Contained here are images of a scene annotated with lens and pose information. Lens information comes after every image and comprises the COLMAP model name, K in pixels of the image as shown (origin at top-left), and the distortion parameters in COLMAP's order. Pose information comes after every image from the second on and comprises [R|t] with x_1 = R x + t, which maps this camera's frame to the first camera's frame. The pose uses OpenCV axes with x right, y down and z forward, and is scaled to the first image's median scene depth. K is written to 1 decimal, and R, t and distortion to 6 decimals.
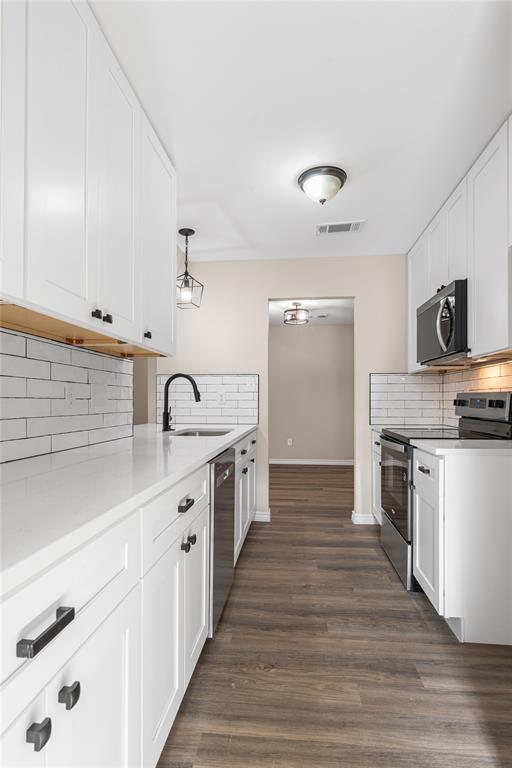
lens RADIAL K [[404.5, 0, 255.4], [0, 404.5, 401.4], [0, 0, 1]] dist [-0.004318, -0.000800]
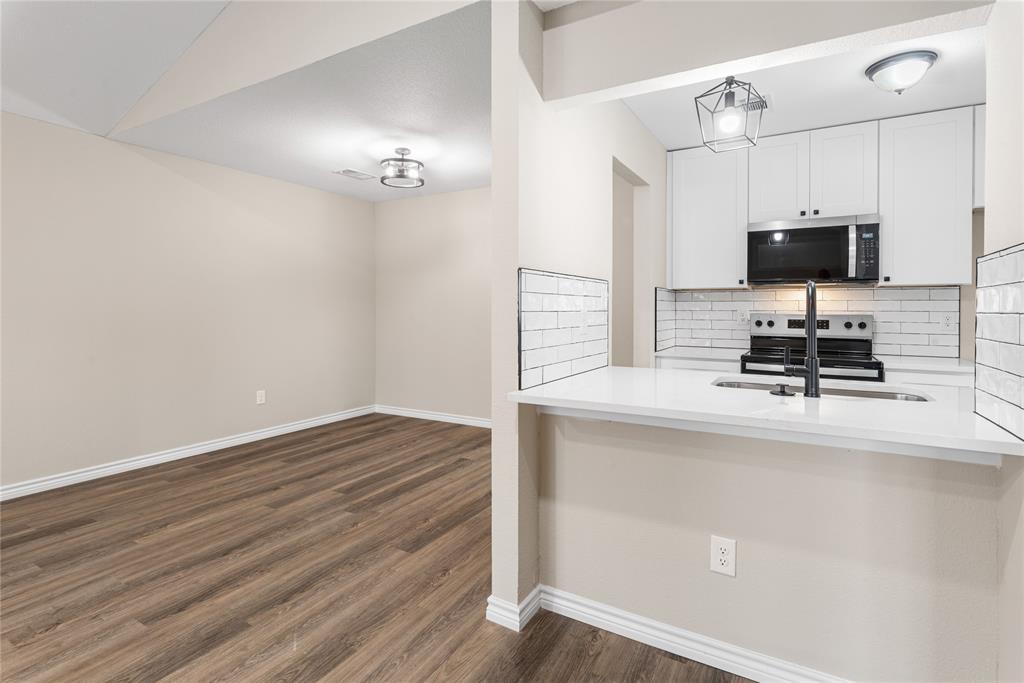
lens RADIAL K [[499.2, 0, 512.8], [0, 499.2, 310.2], [0, 0, 1]] dist [0.000649, -0.000239]
pose [[0.399604, -0.002626, 0.916684, -0.770860], [-0.000456, 0.999995, 0.003063, -0.027859], [-0.916688, -0.001642, 0.399601, 0.913448]]
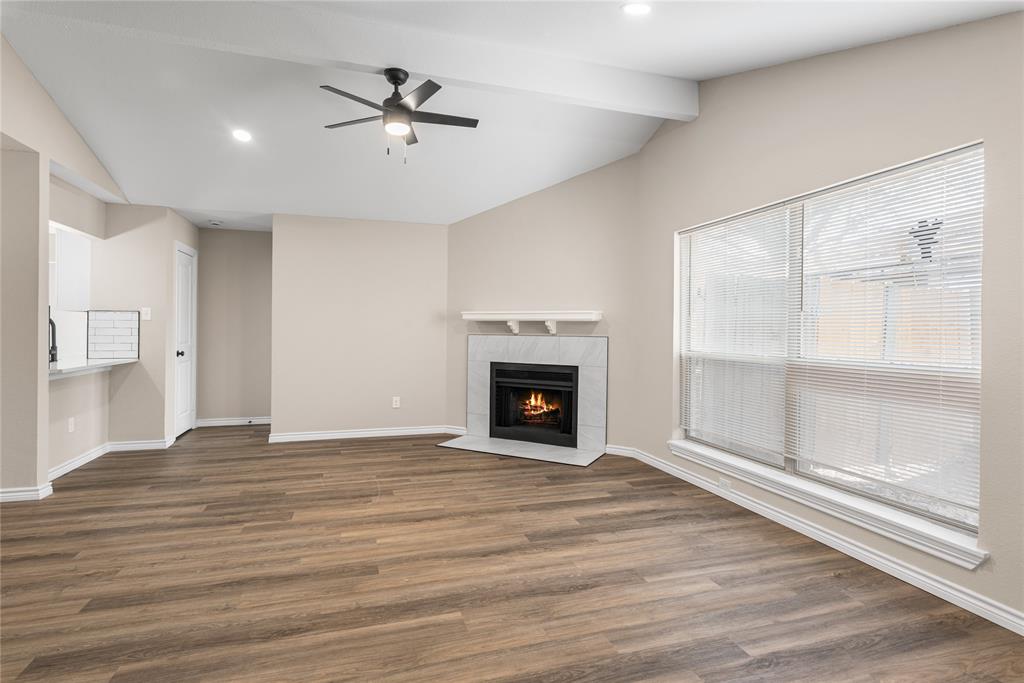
lens RADIAL K [[510.3, 0, 514.2], [0, 510.3, 332.5], [0, 0, 1]] dist [0.001443, -0.000082]
pose [[-0.913979, -0.005776, -0.405721, -0.723788], [-0.009524, 0.999929, 0.007219, -0.032050], [0.405651, 0.010462, -0.913968, 2.456686]]
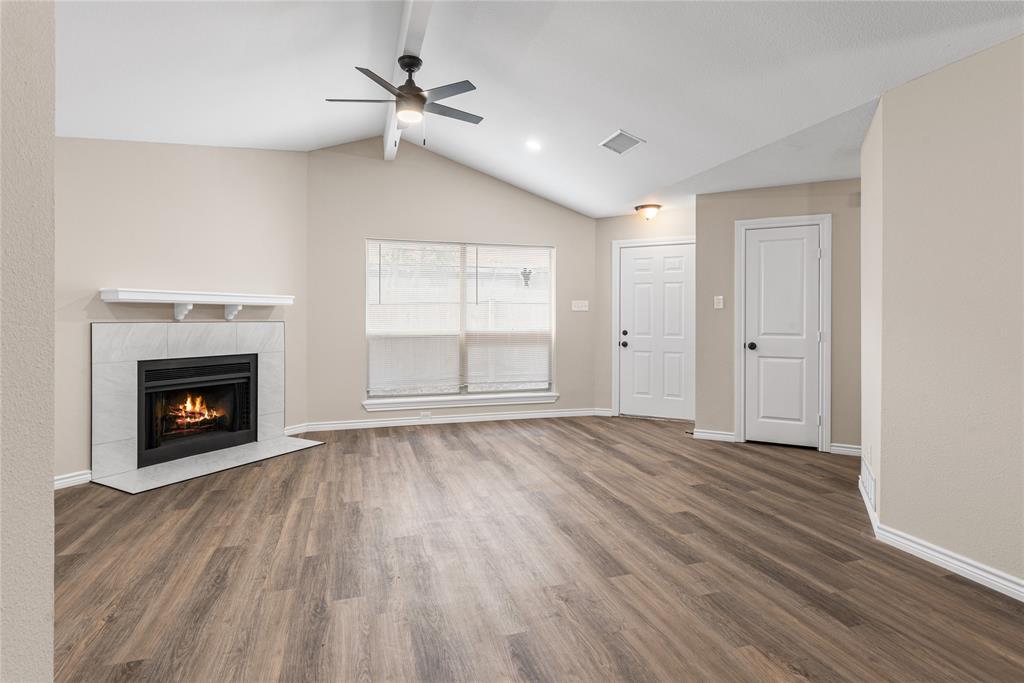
lens RADIAL K [[526.0, 0, 513.1], [0, 526.0, 318.6], [0, 0, 1]] dist [0.003458, 0.000621]
pose [[0.404642, 0.005442, -0.914459, 0.077896], [-0.005617, 0.999978, 0.003465, -0.029567], [0.914458, 0.003734, 0.404664, 1.262526]]
